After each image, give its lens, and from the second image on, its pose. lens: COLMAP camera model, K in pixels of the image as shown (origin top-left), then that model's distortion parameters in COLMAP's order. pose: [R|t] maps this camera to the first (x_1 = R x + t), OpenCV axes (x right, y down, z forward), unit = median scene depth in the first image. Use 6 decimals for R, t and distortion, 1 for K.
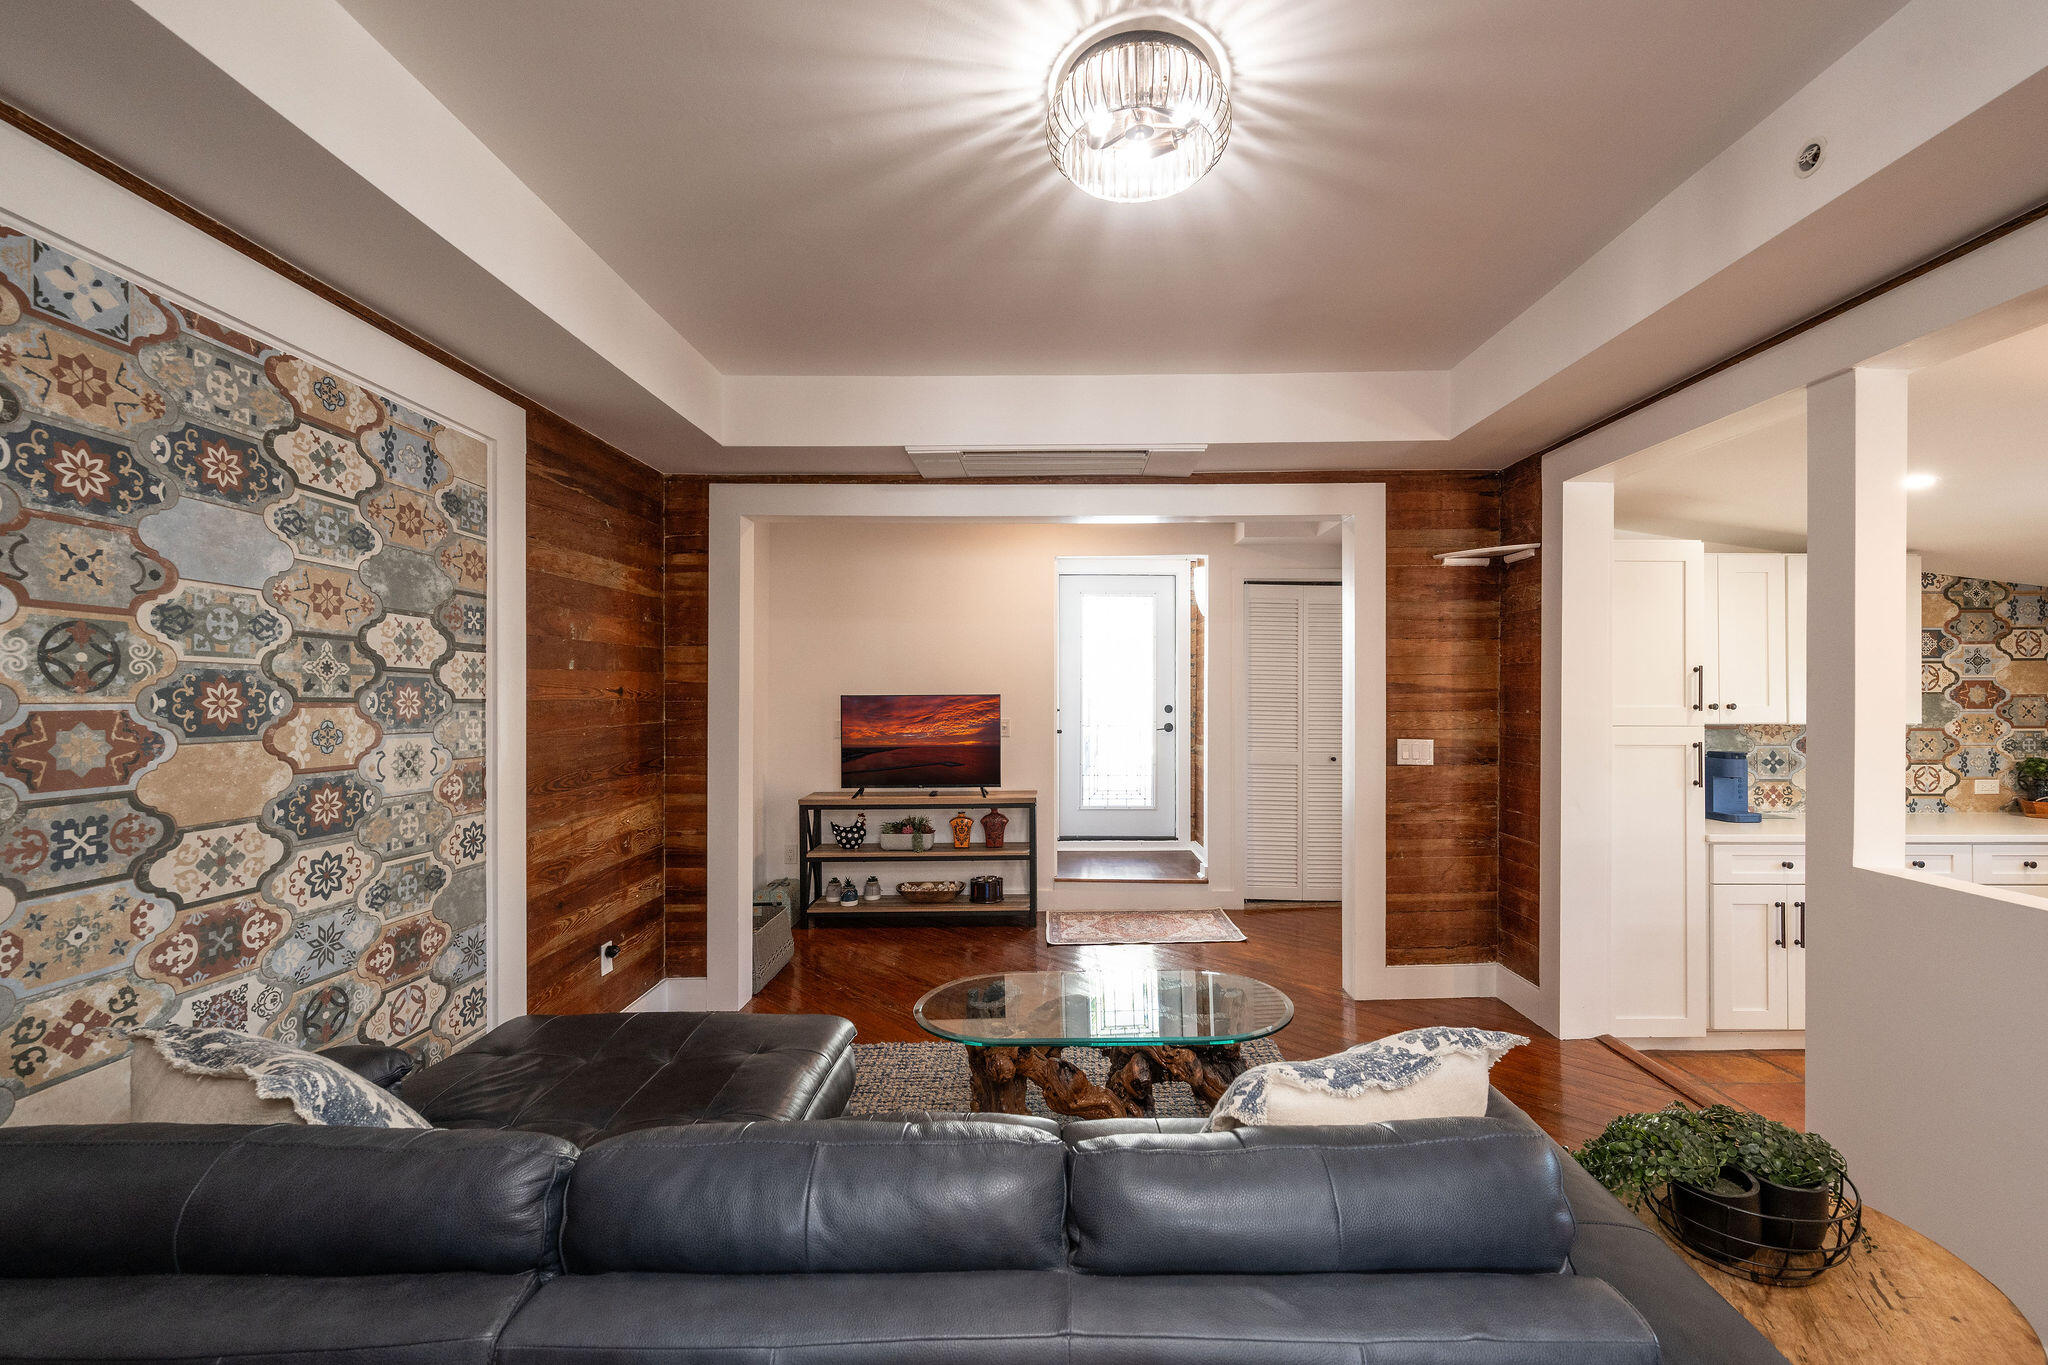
lens RADIAL K [[805.2, 0, 1050.9], [0, 805.2, 684.2], [0, 0, 1]] dist [0.000047, -0.000913]
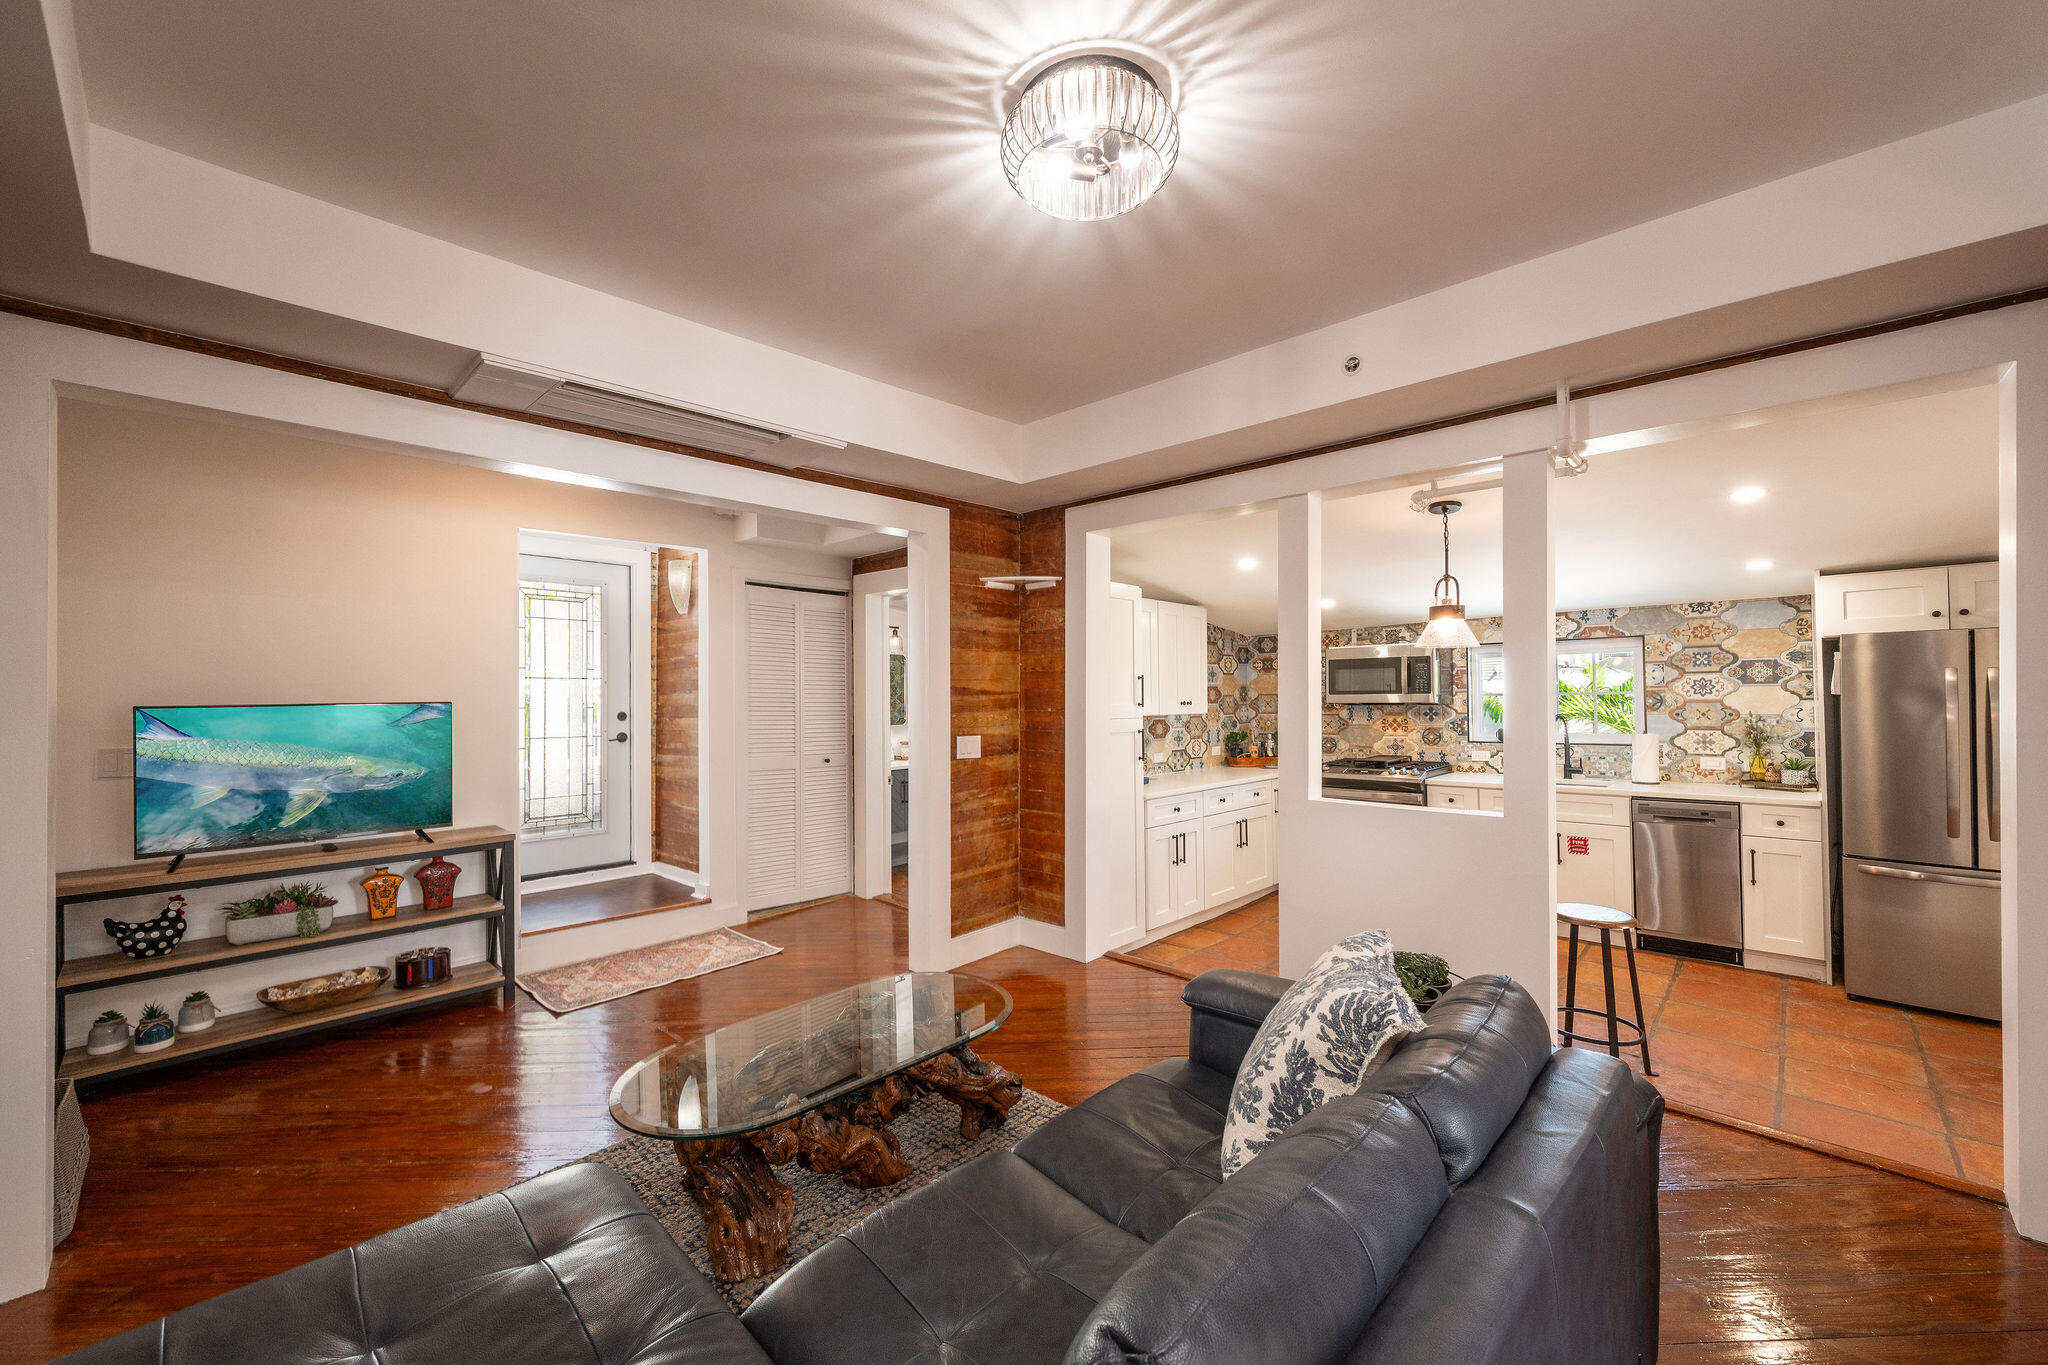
lens RADIAL K [[805.2, 0, 1031.6], [0, 805.2, 689.3], [0, 0, 1]] dist [0.000047, -0.000913]
pose [[0.690832, 0.000861, 0.723015, -0.319309], [-0.002114, 0.999997, 0.000828, 0.000817], [-0.723013, -0.002100, 0.690832, 0.142359]]
